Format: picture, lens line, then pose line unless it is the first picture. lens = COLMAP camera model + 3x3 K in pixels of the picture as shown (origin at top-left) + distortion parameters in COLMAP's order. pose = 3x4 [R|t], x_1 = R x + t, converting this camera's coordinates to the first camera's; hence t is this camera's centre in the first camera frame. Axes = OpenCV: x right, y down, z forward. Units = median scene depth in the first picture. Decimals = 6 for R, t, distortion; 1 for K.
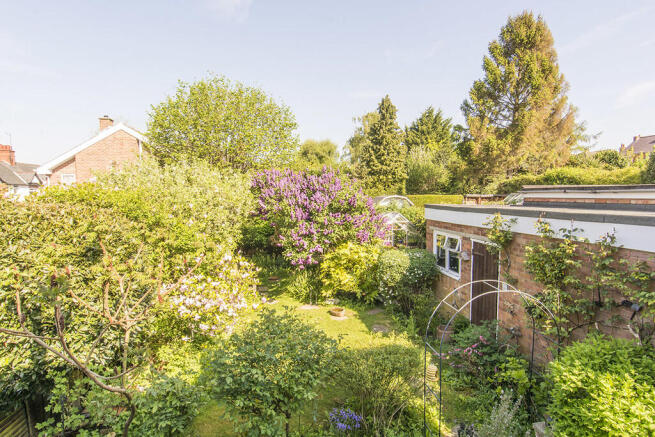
lens RADIAL K [[345.2, 0, 323.0], [0, 345.2, 225.1], [0, 0, 1]] dist [0.002381, -0.003349]
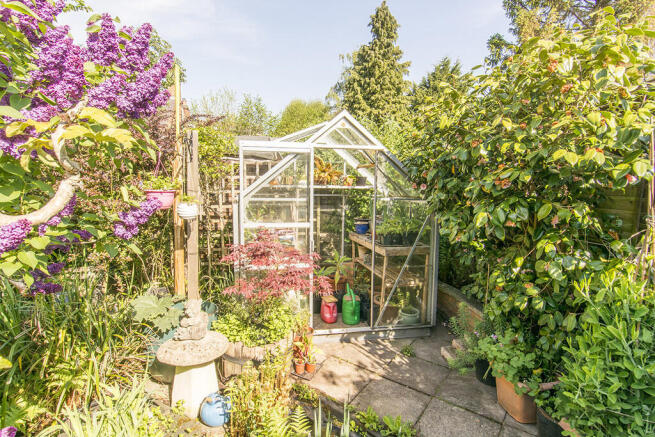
lens RADIAL K [[345.2, 0, 324.2], [0, 345.2, 221.5], [0, 0, 1]] dist [0.002381, -0.003349]
pose [[0.999549, 0.025596, -0.015736, 0.096393], [-0.024950, 0.998891, 0.039939, 0.015500], [0.016741, -0.039529, 0.999078, 0.340278]]
